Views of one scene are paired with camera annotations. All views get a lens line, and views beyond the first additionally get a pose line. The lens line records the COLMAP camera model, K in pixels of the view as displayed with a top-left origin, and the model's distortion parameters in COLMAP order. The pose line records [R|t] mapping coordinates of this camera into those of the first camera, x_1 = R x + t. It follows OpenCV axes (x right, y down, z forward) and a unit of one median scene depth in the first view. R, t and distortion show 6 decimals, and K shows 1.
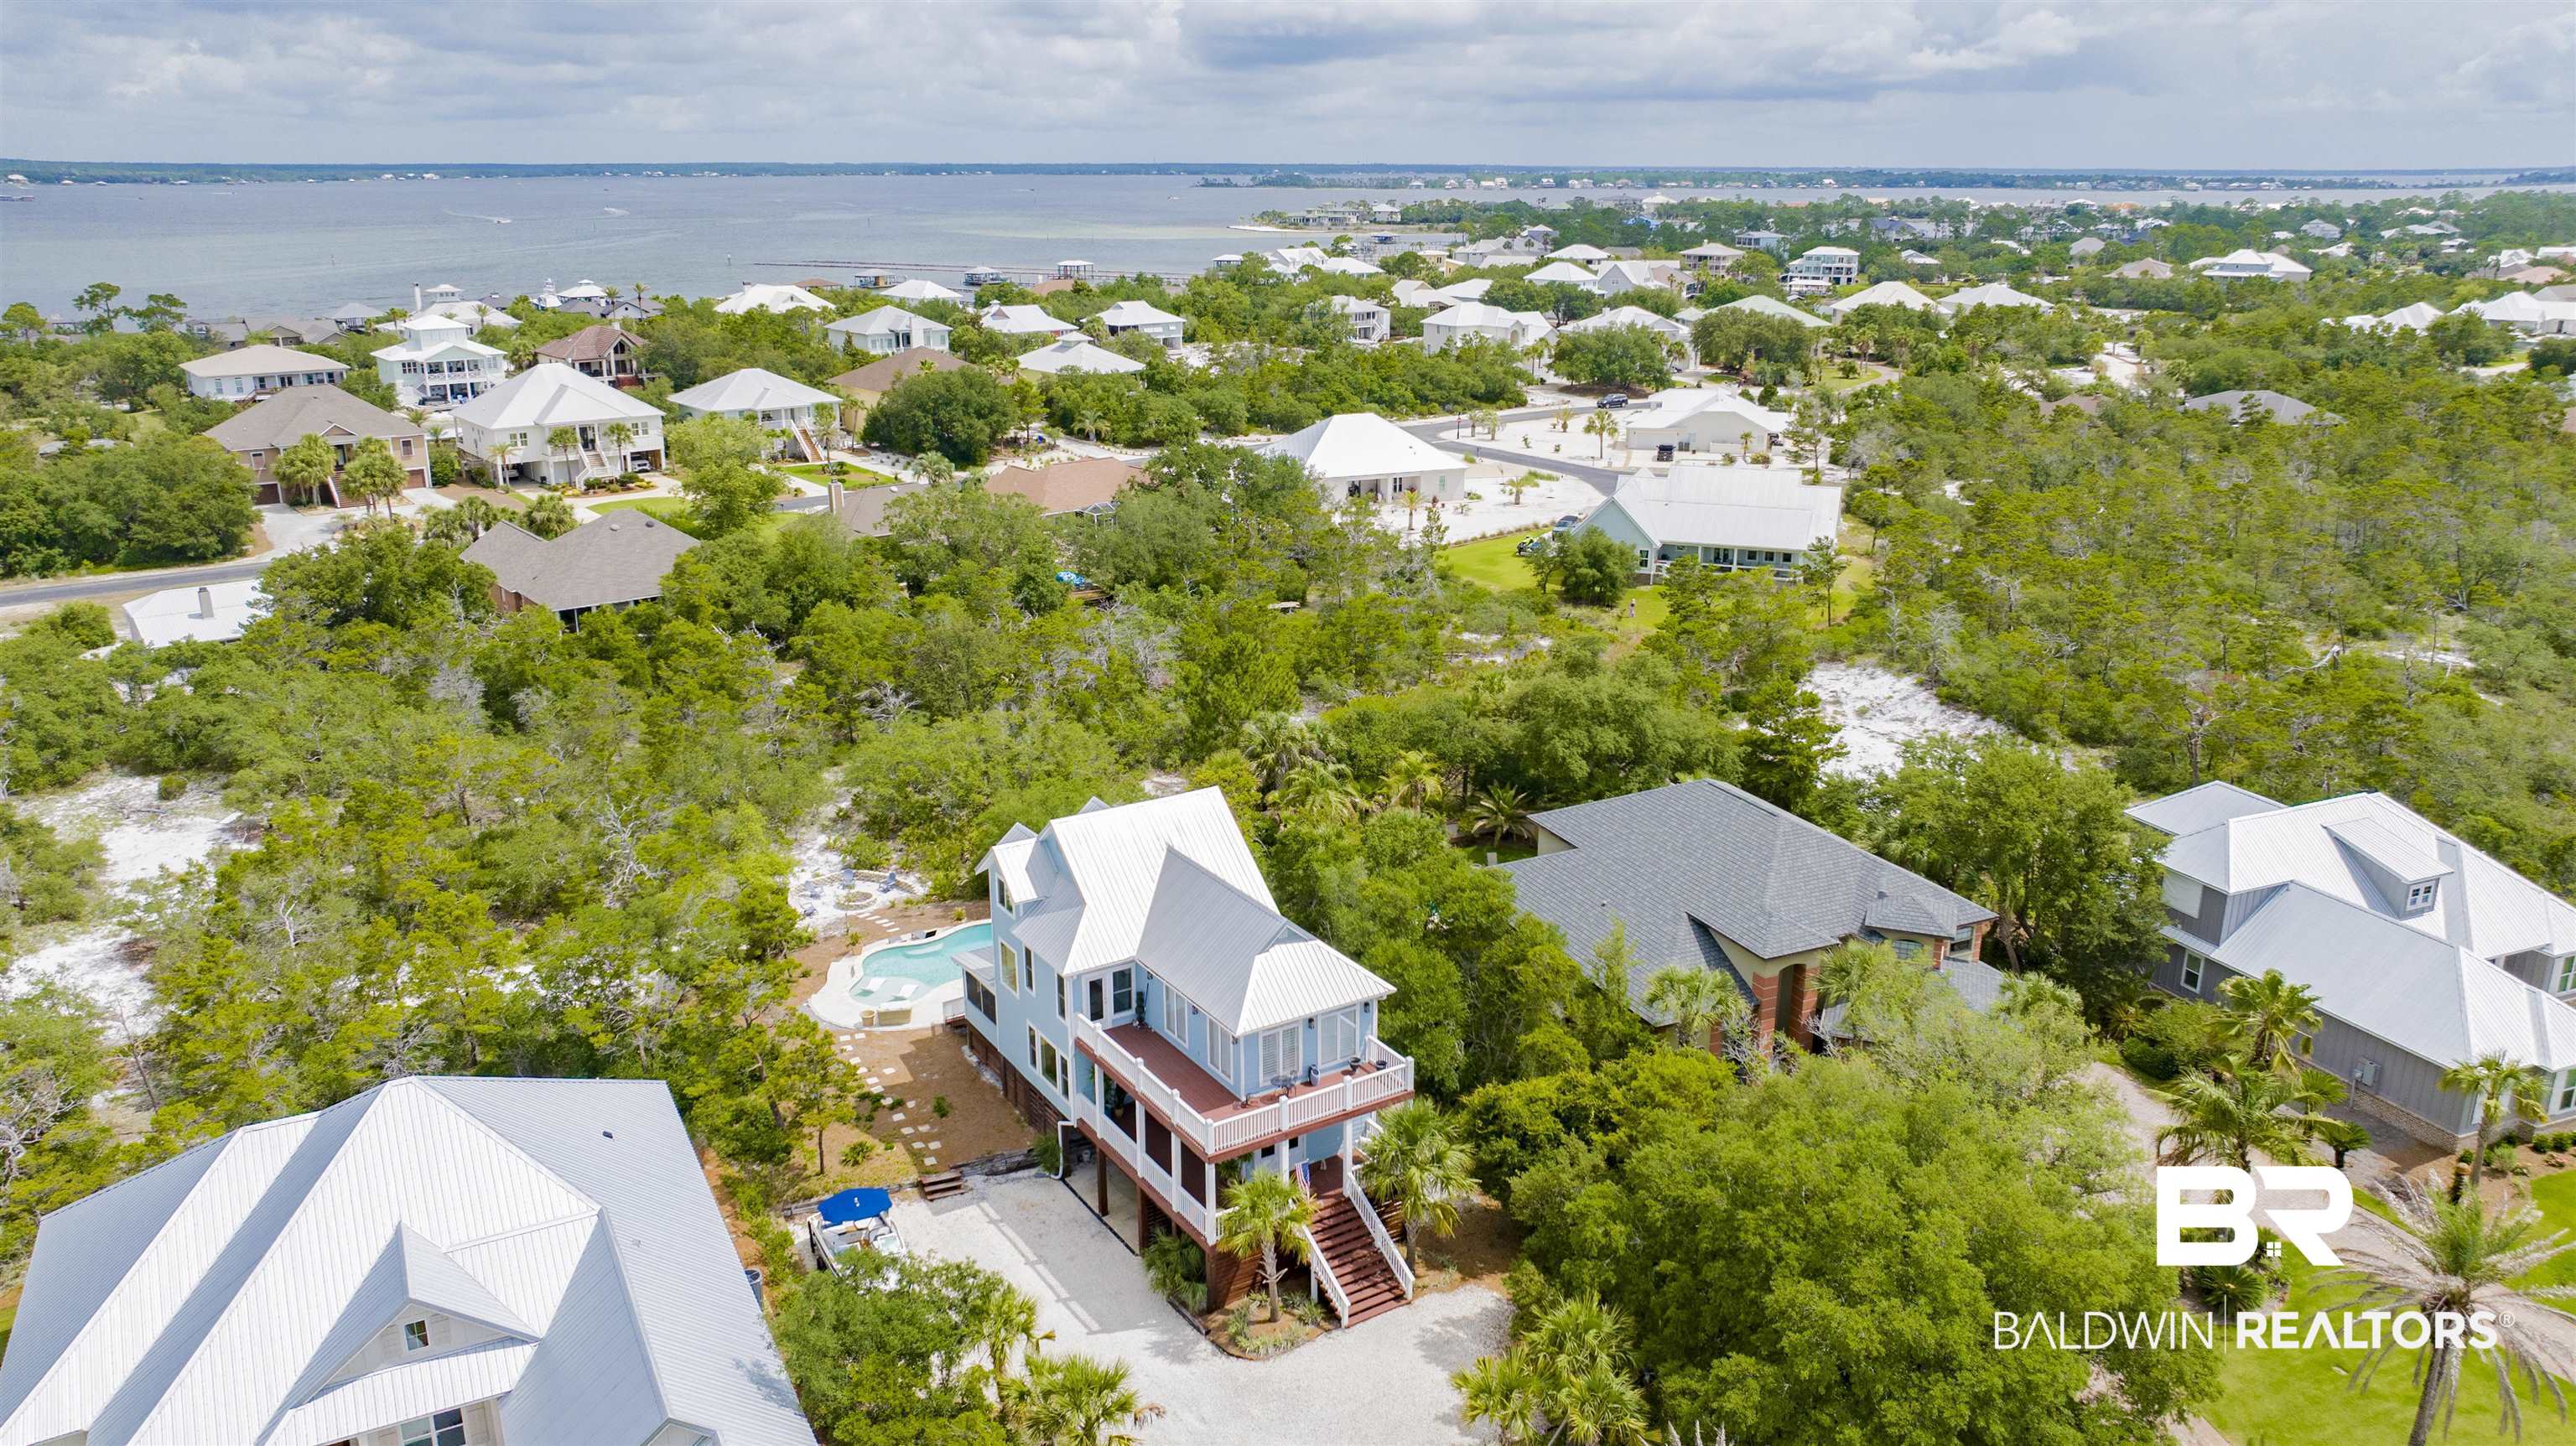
lens RADIAL K [[1809.1, 0, 1291.6], [0, 1809.1, 727.7], [0, 0, 1]] dist [-0.022620, 0.008932]
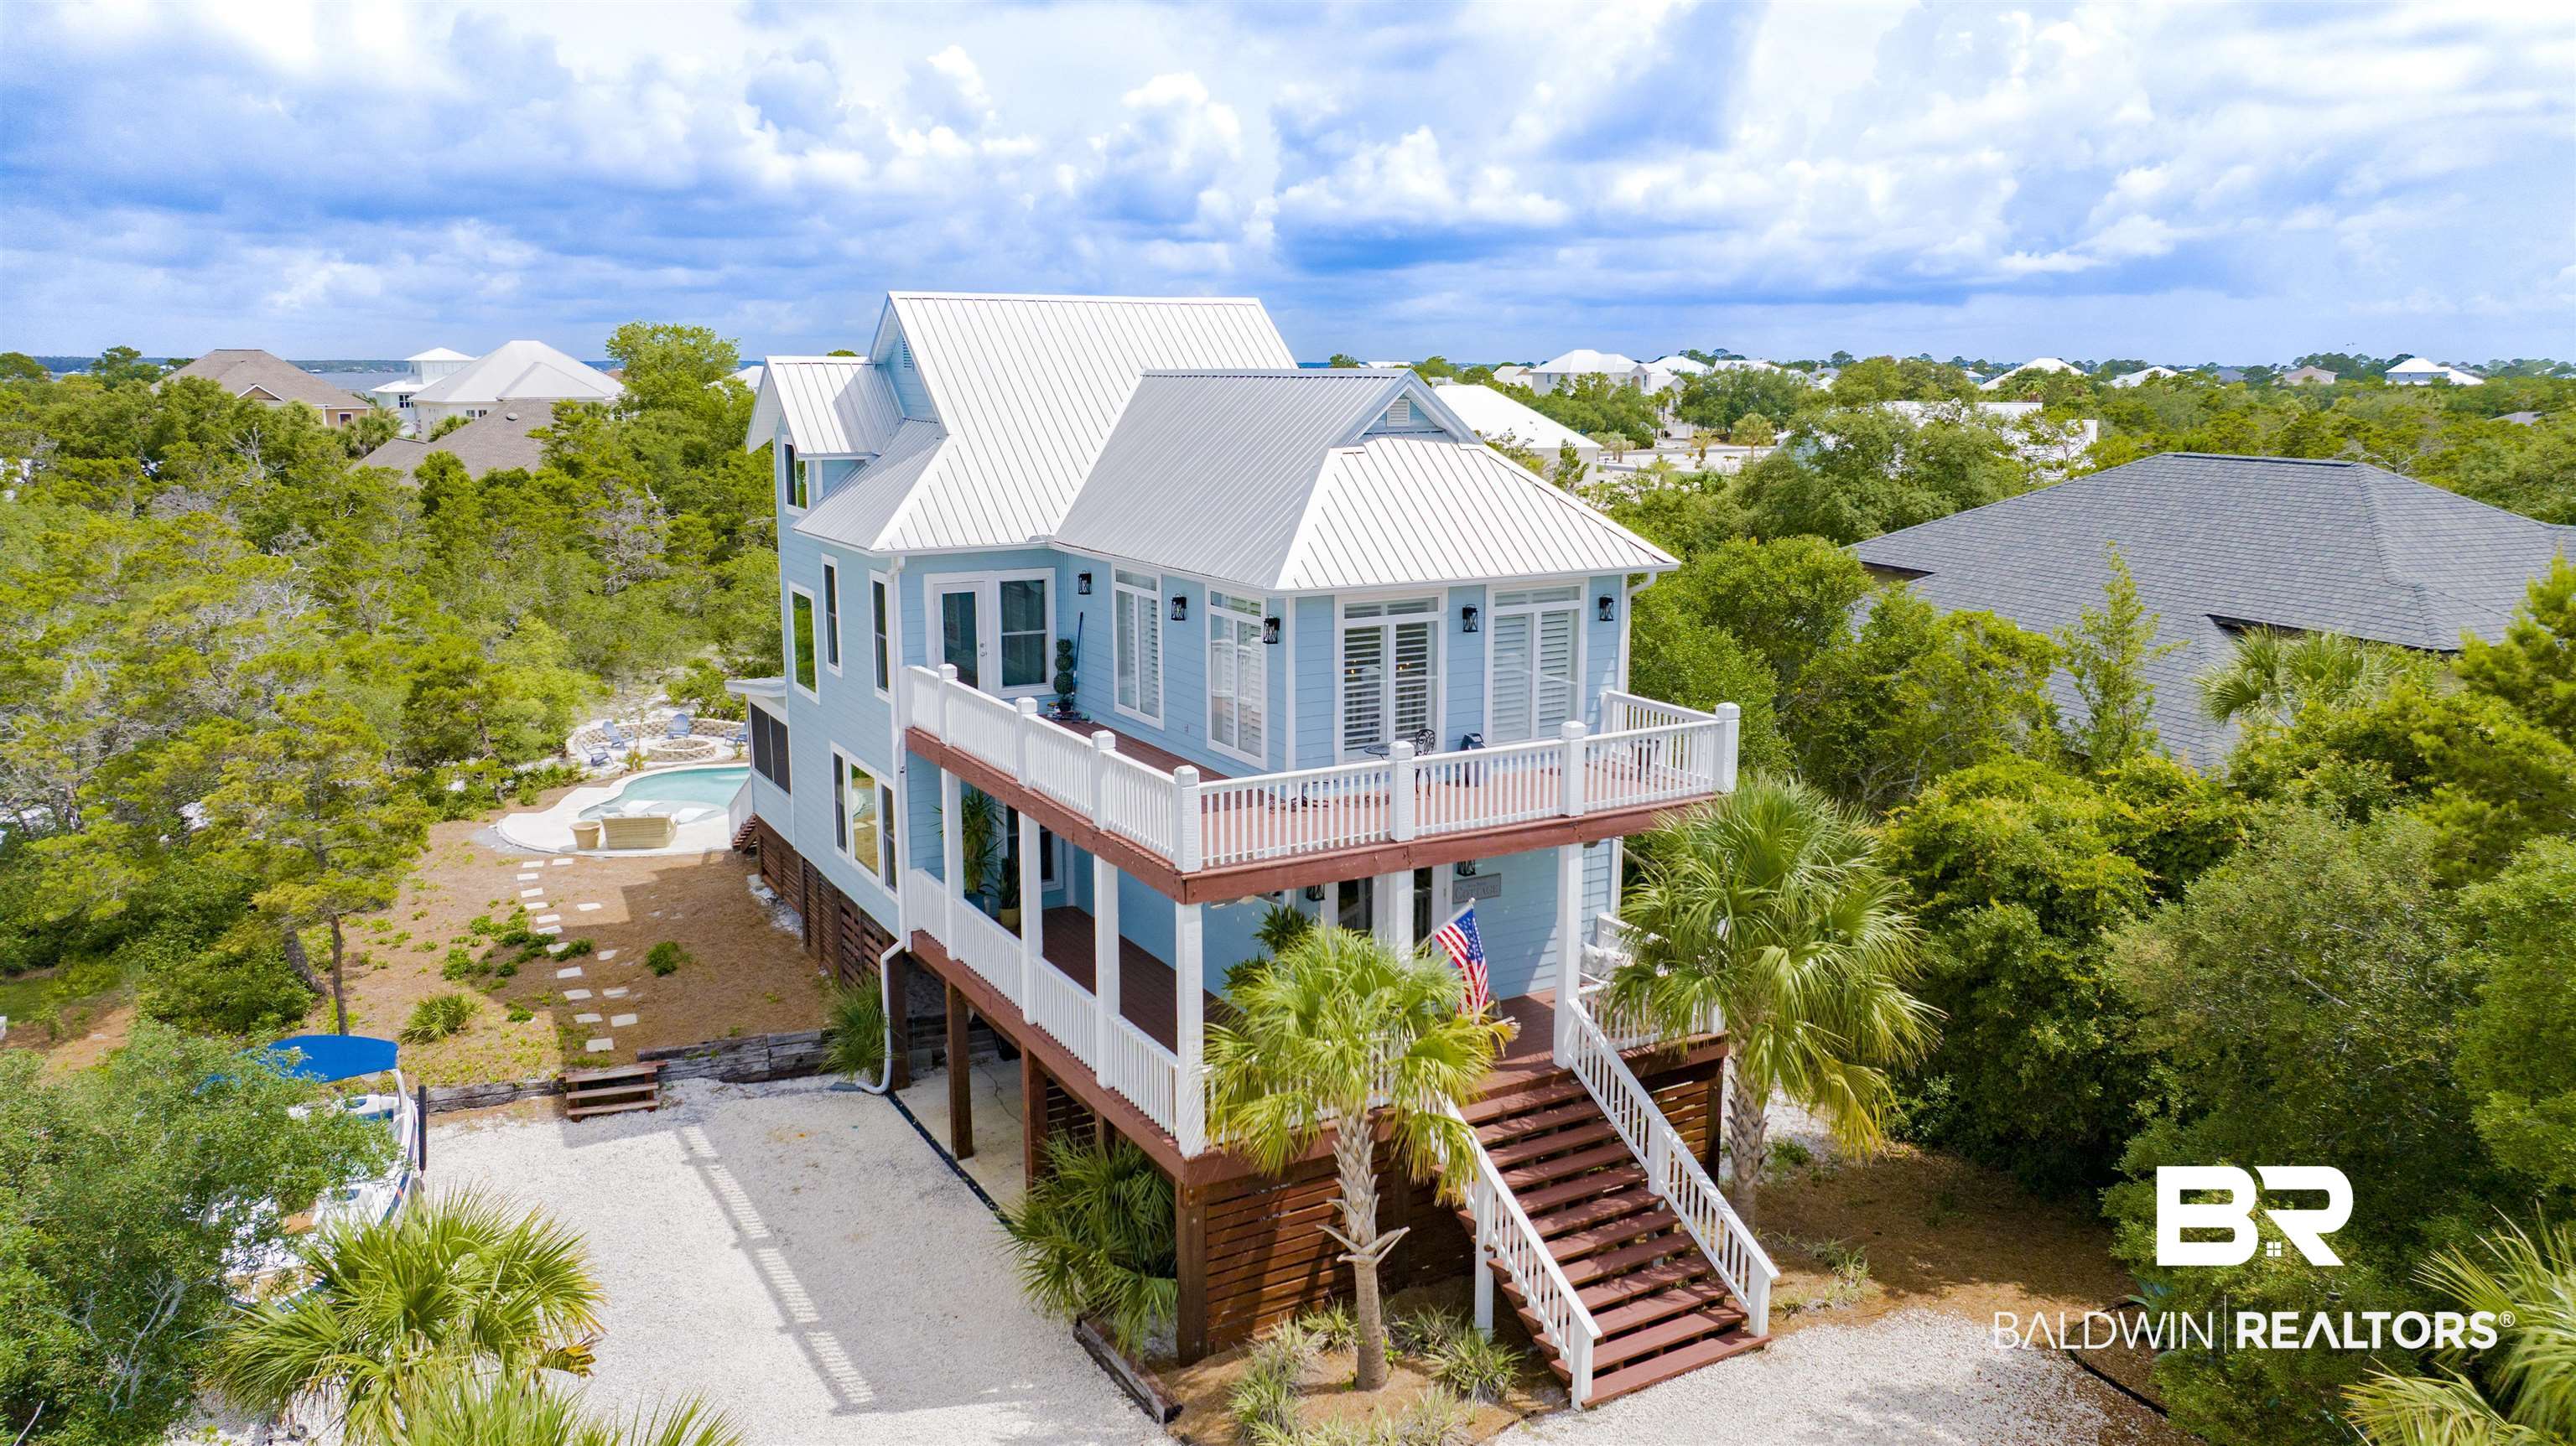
lens RADIAL K [[1809.1, 0, 1288.0], [0, 1809.1, 723.0], [0, 0, 1]] dist [-0.012817, 0.000066]
pose [[0.998748, 0.011260, -0.048746, -0.006635], [-0.016628, 0.993663, -0.111163, 0.166711], [0.047185, 0.111834, 0.992606, 0.444542]]
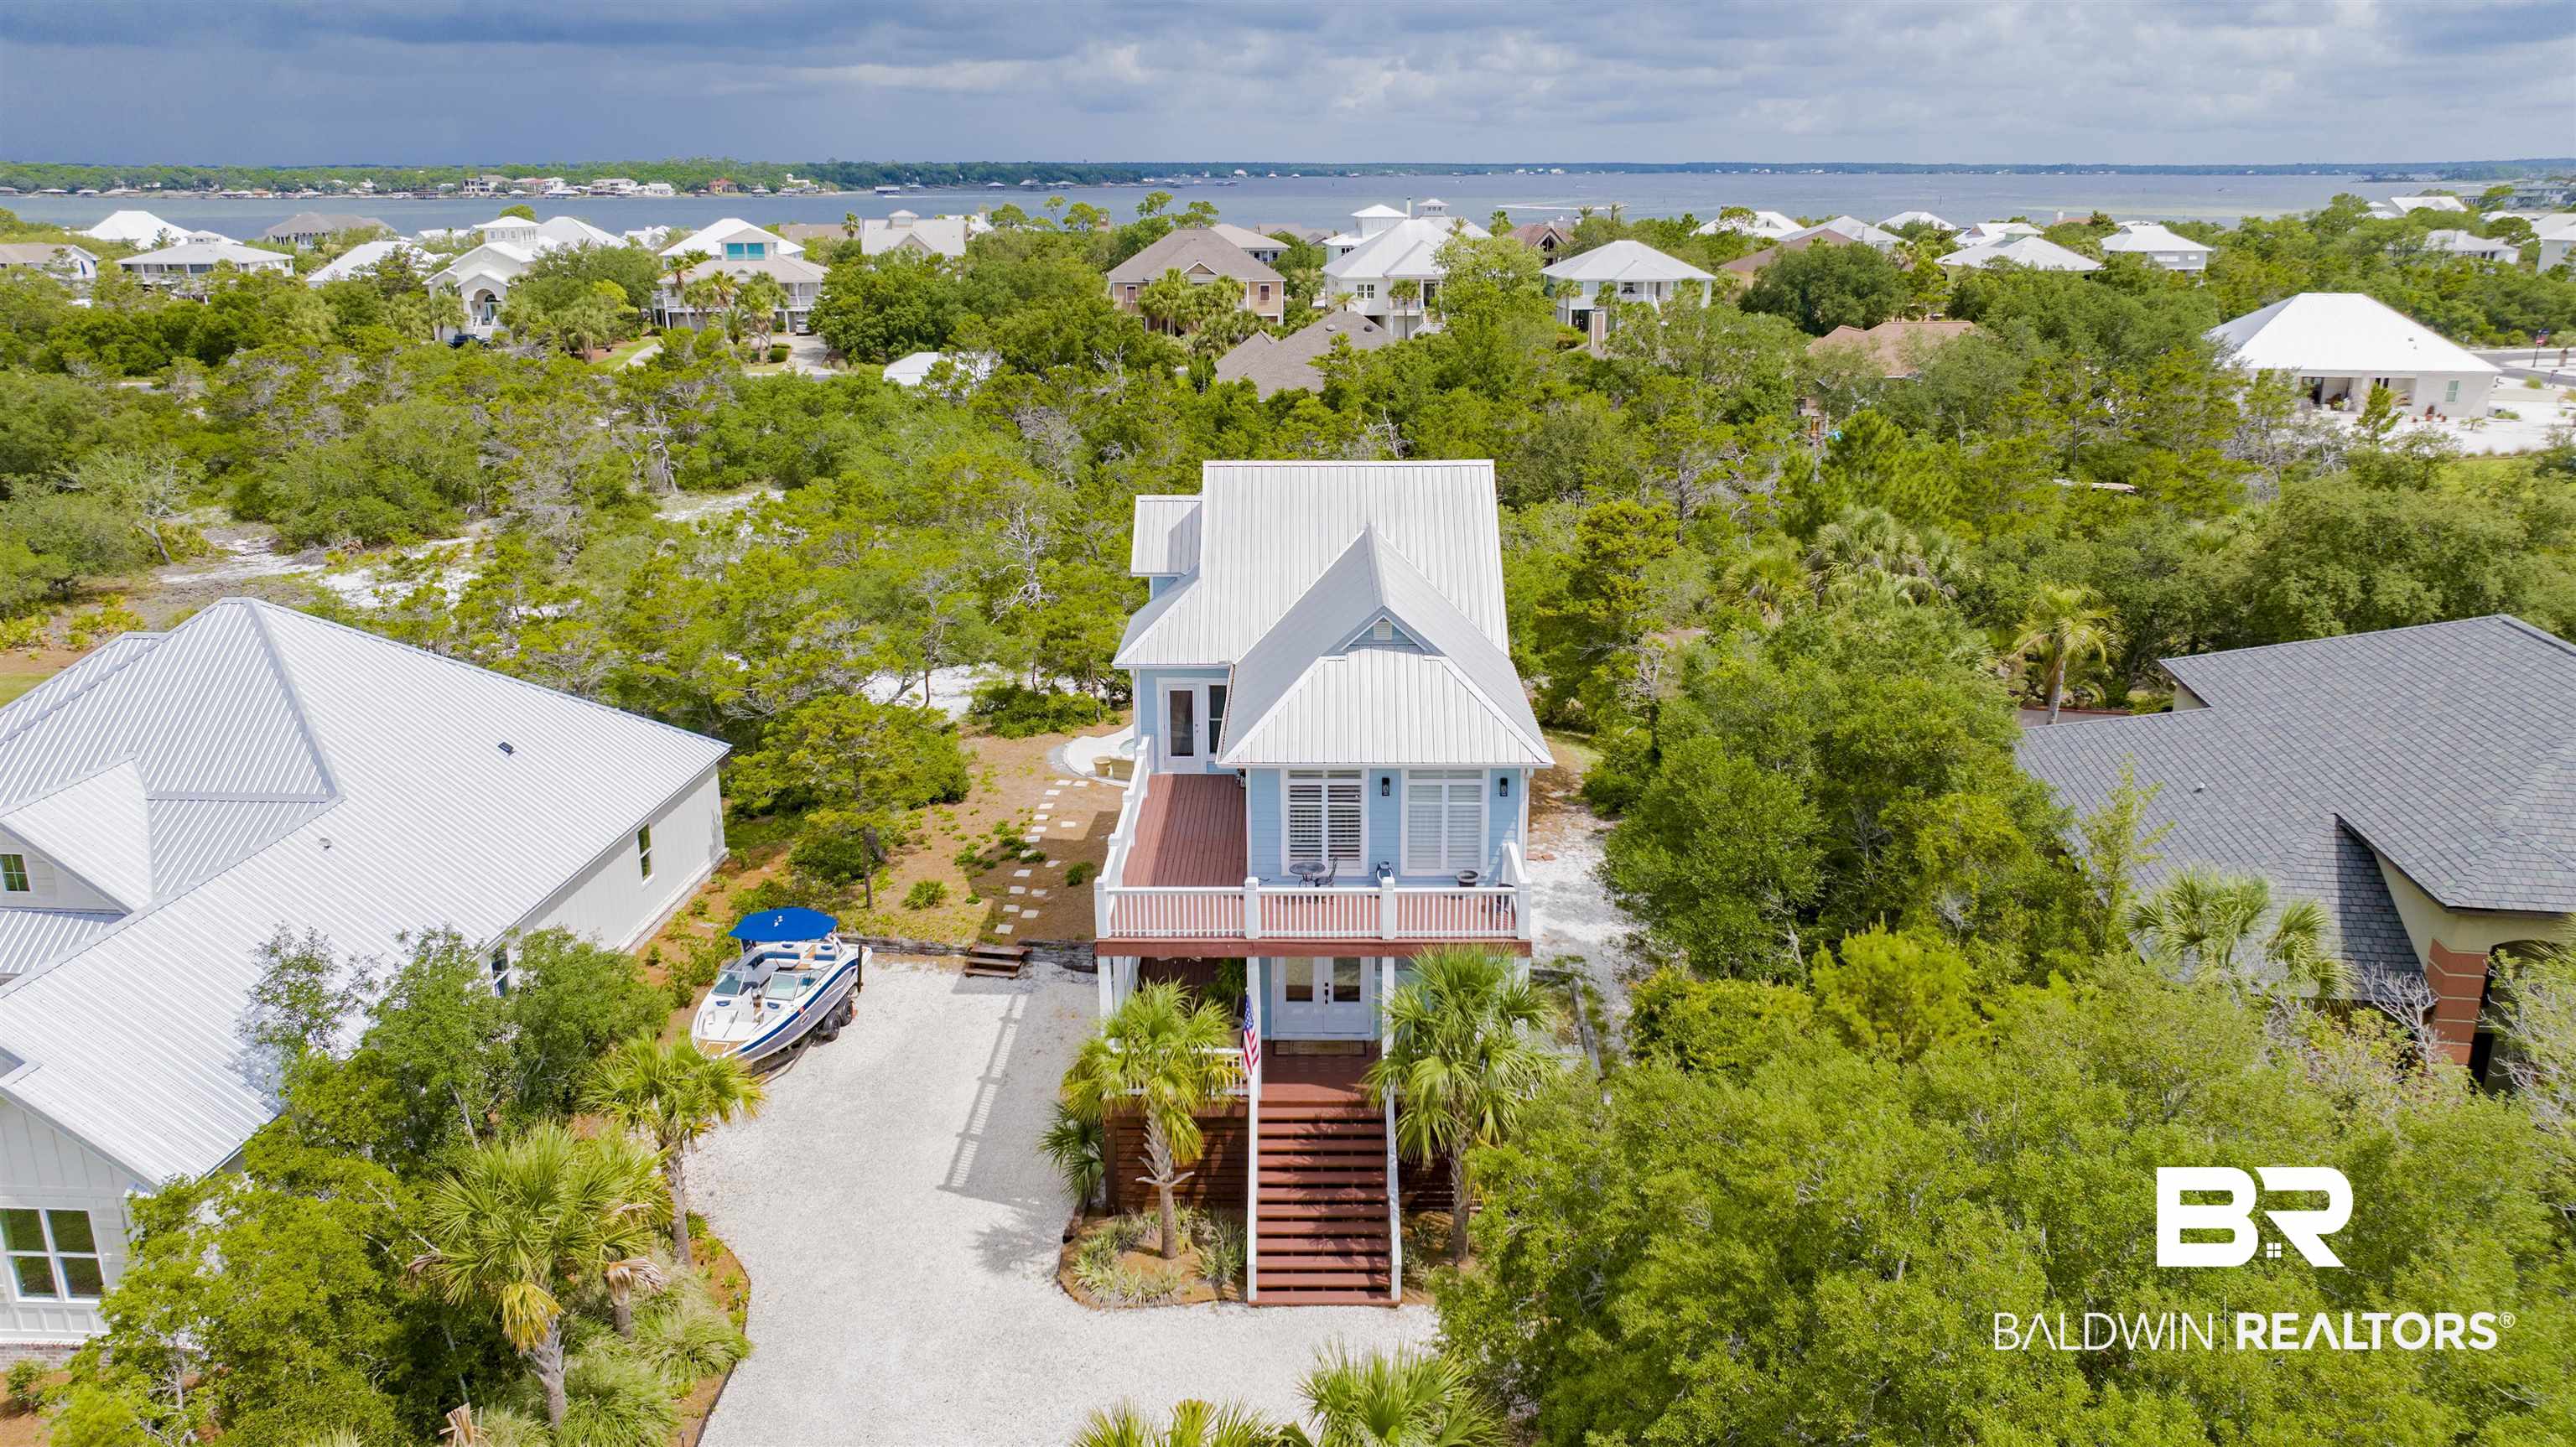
lens RADIAL K [[1809.2, 0, 1291.6], [0, 1809.2, 728.2], [0, 0, 1]] dist [-0.022620, 0.008932]
pose [[0.838589, 0.158199, -0.521288, 0.202596], [-0.159852, 0.986241, 0.042150, 0.091694], [0.520783, 0.047982, 0.852339, 0.361040]]
